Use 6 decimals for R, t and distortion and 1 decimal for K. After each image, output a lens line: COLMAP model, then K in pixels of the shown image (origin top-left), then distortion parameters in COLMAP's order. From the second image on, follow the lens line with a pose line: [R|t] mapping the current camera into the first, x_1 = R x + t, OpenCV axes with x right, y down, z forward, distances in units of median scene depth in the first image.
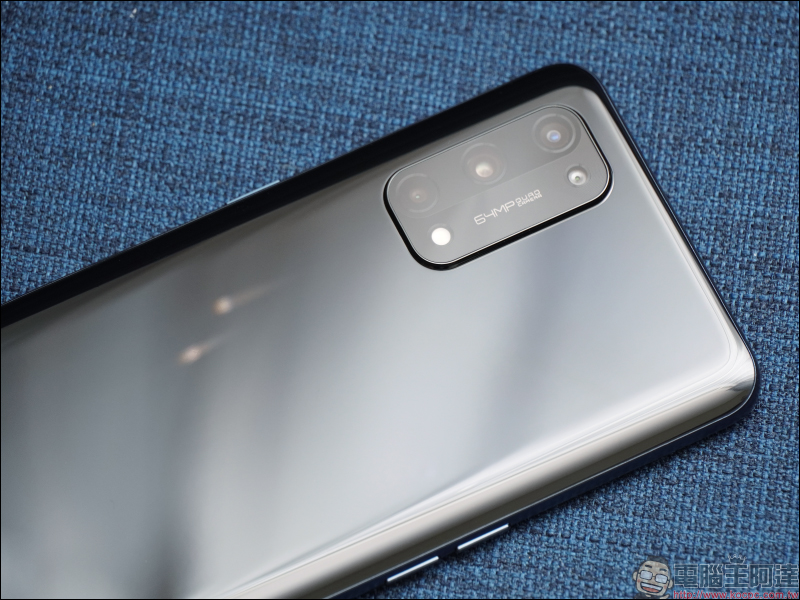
lens RADIAL K [[5094.4, 0, 400.0], [0, 5094.4, 300.0], [0, 0, 1]] dist [-0.308428, 0.421541]
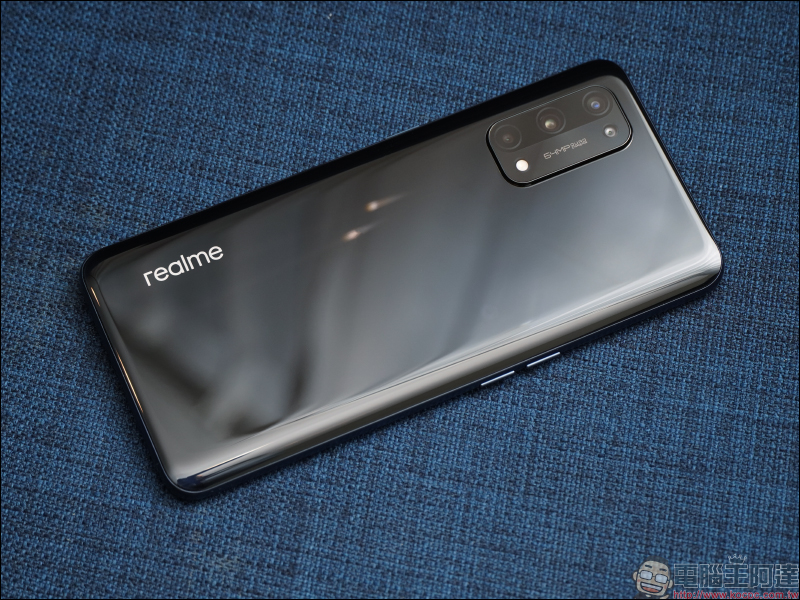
lens RADIAL K [[2220.2, 0, 400.0], [0, 2220.2, 300.0], [0, 0, 1]] dist [0.012549, 0.608927]
pose [[0.998947, 0.045721, 0.003684, -0.029499], [-0.045822, 0.998330, 0.035191, 0.006358], [-0.002069, -0.035322, 0.999374, 0.311297]]
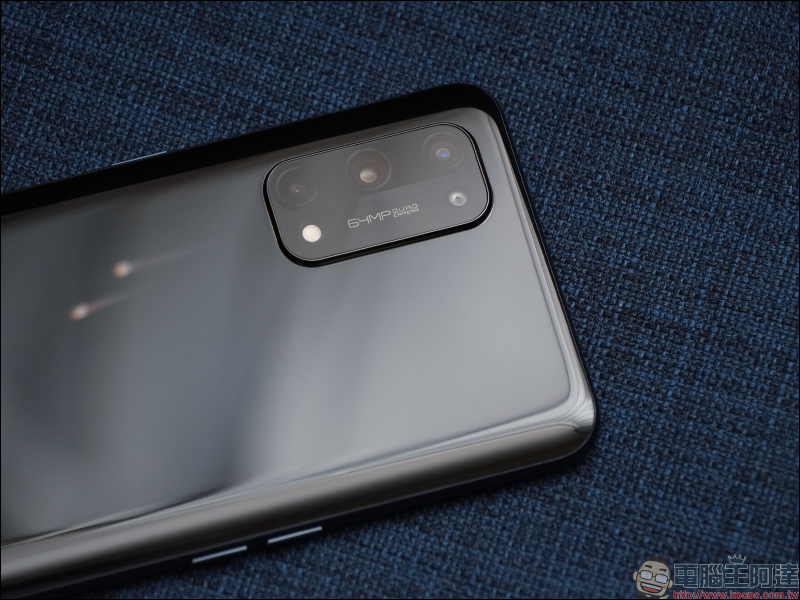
lens RADIAL K [[5094.4, 0, 400.0], [0, 5094.4, 300.0], [0, 0, 1]] dist [-0.308428, 0.421541]
pose [[0.984678, 0.169637, -0.040400, 0.066565], [-0.169735, 0.985489, 0.001034, -0.003435], [0.039989, 0.005839, 0.999183, -0.000722]]
